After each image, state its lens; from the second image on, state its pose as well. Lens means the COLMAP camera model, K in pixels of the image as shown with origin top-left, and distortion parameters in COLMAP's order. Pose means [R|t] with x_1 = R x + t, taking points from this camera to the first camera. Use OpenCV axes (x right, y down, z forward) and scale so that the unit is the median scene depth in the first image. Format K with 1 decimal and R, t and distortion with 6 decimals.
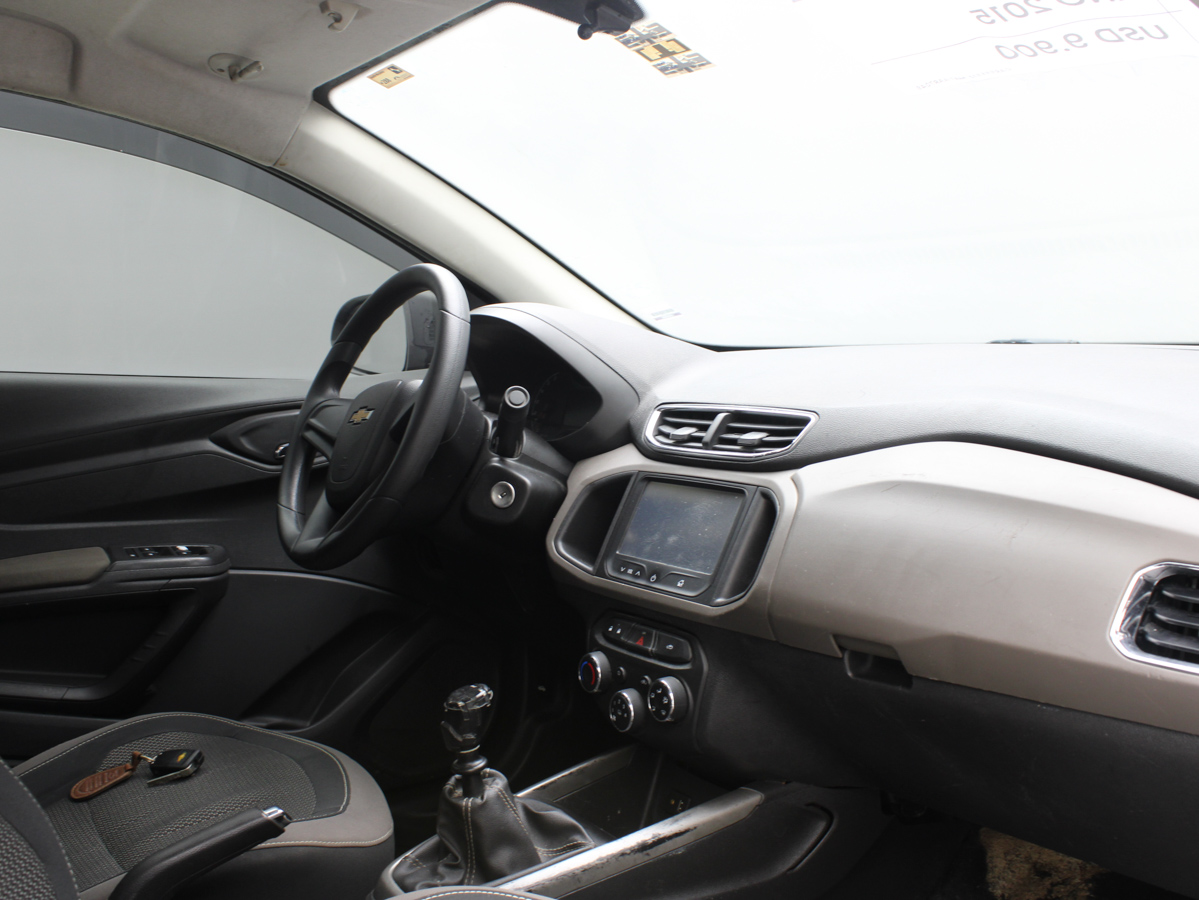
lens RADIAL K [[1207.4, 0, 599.5], [0, 1207.4, 450.0], [0, 0, 1]] dist [-0.157188, 0.154713]
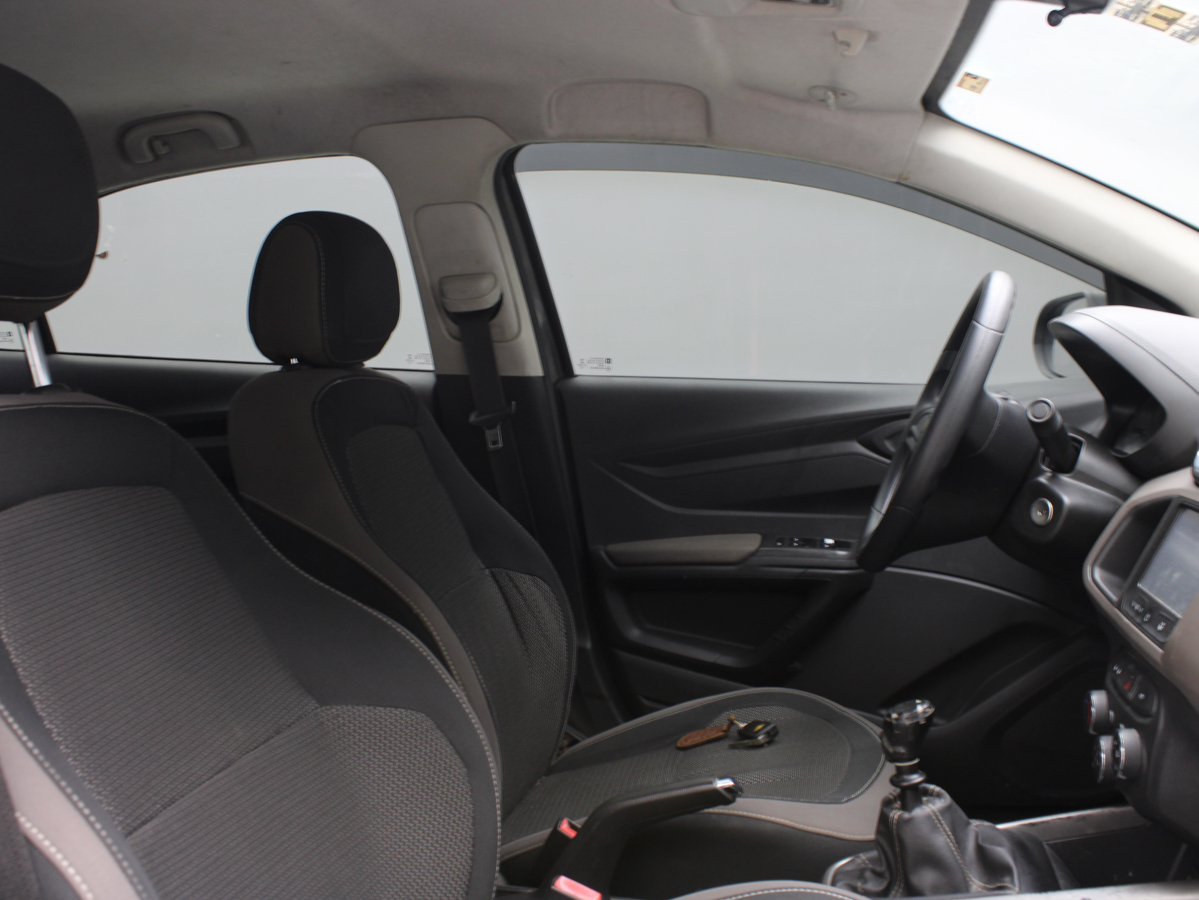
lens RADIAL K [[1207.4, 0, 599.5], [0, 1207.4, 450.0], [0, 0, 1]] dist [-0.157188, 0.154713]
pose [[0.717013, 0.037913, -0.696028, 0.310661], [-0.032948, 0.999247, 0.020489, -0.019063], [0.696281, 0.008242, 0.717722, 0.083546]]
